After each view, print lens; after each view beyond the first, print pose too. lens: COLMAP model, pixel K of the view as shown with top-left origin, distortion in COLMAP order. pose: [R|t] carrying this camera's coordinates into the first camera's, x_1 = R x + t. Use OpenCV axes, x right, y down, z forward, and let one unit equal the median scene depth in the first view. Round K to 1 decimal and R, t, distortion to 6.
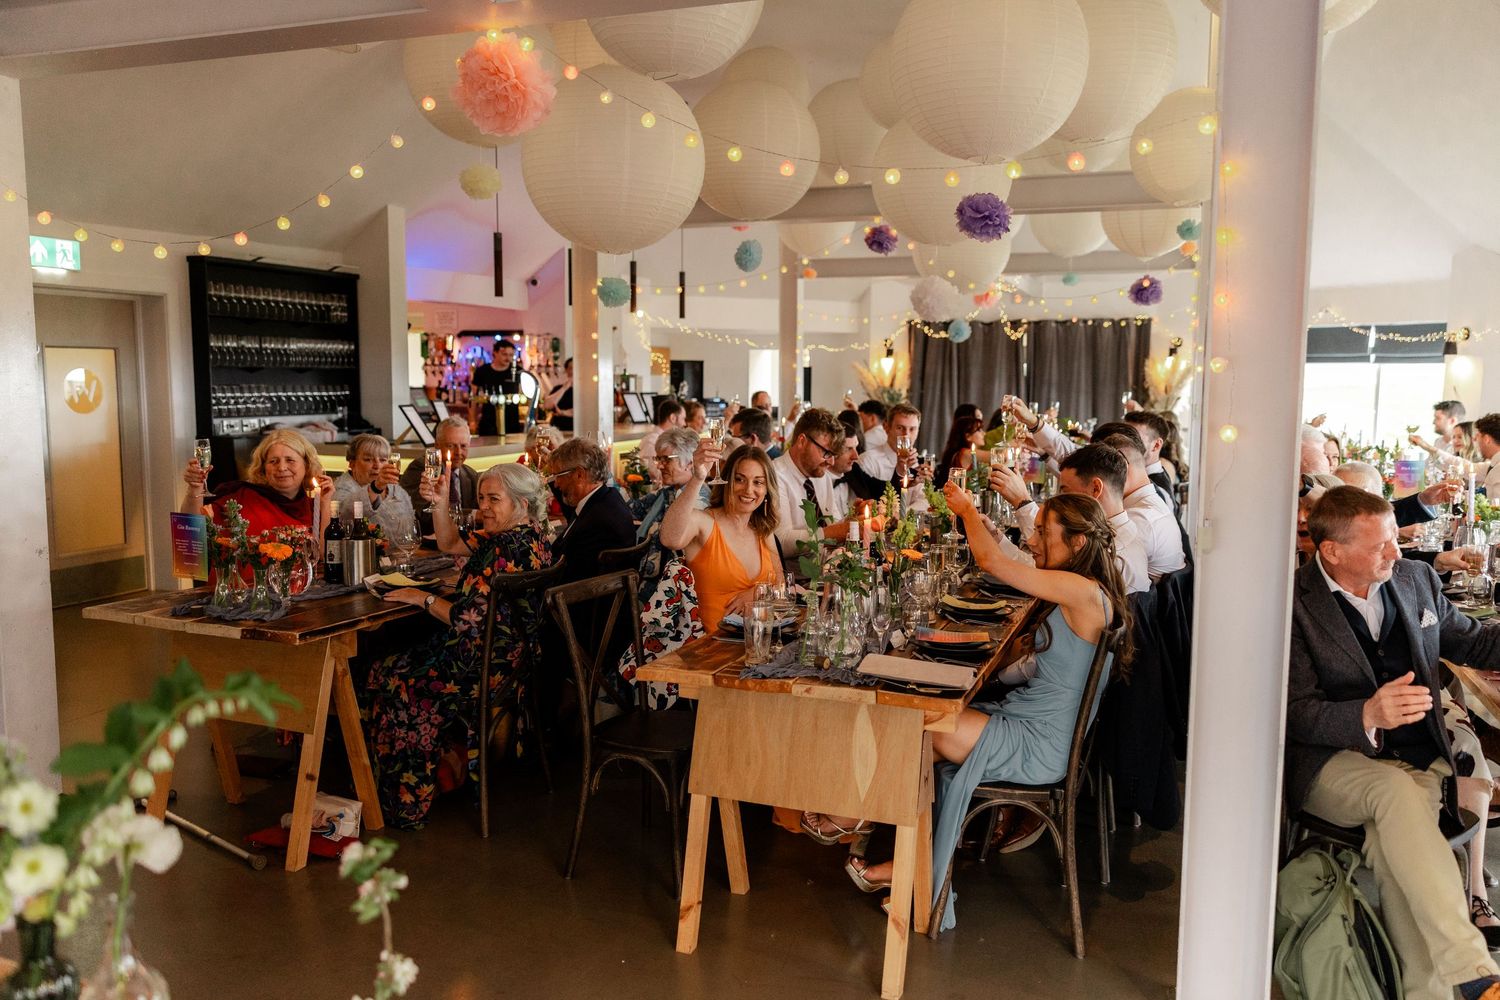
lens RADIAL K [[1161.5, 0, 749.2], [0, 1161.5, 508.9], [0, 0, 1]] dist [0.000861, 0.001135]
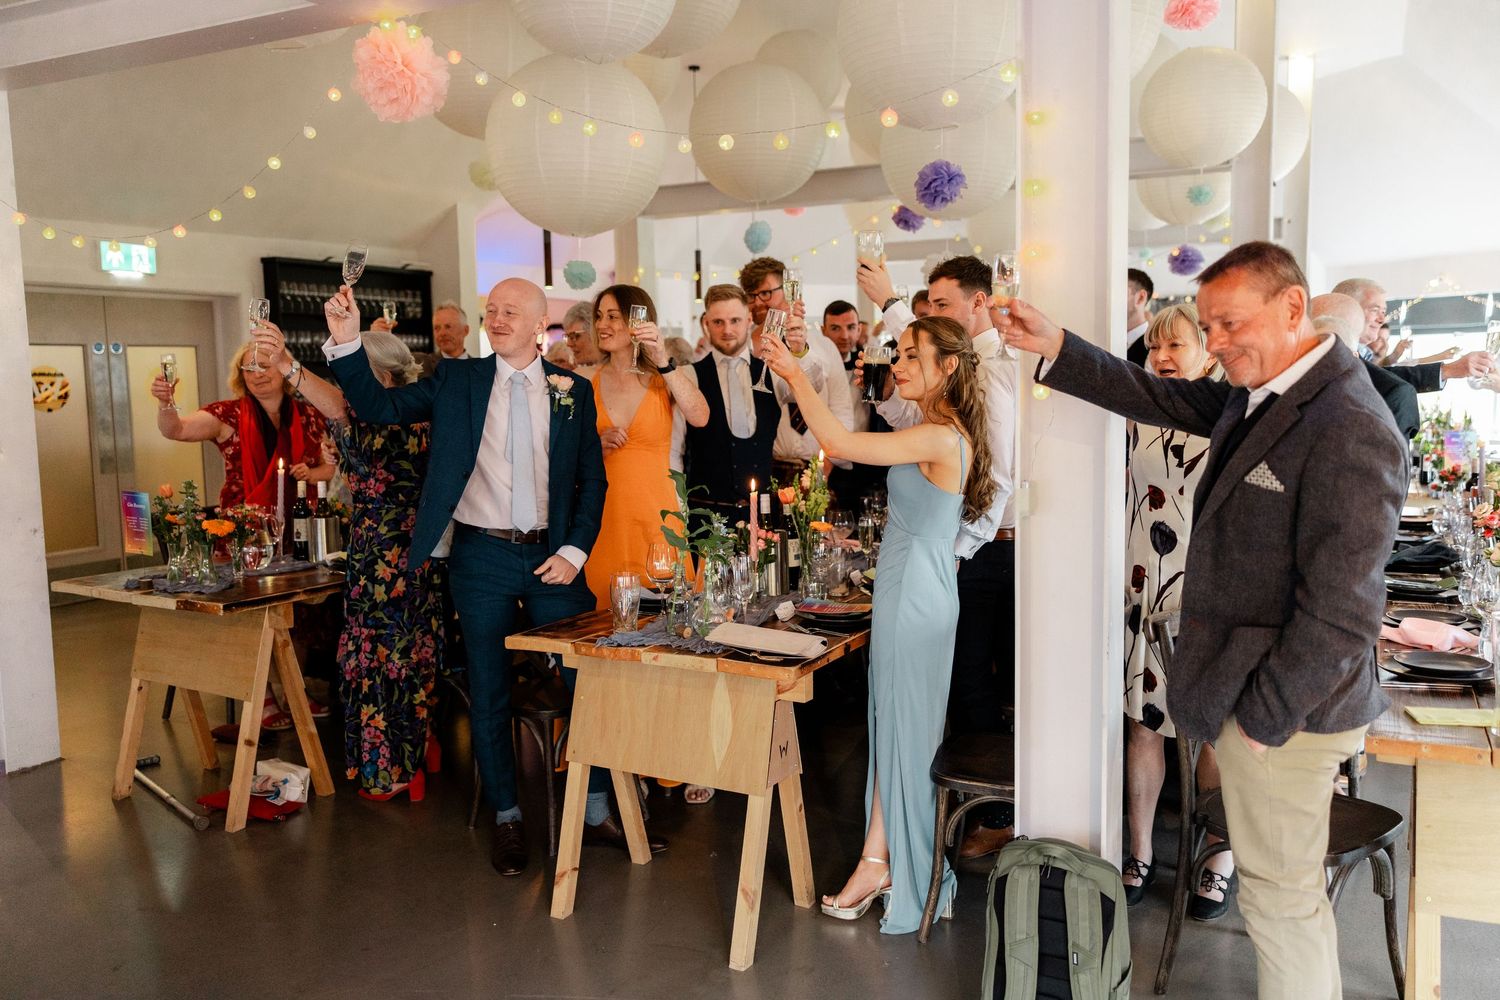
lens RADIAL K [[1161.5, 0, 750.2], [0, 1161.5, 495.1], [0, 0, 1]] dist [0.000861, 0.001135]
pose [[0.993553, -0.008745, -0.113034, 0.187654], [0.008299, 0.999956, -0.004418, 0.015614], [0.113068, 0.003451, 0.993581, 0.009131]]
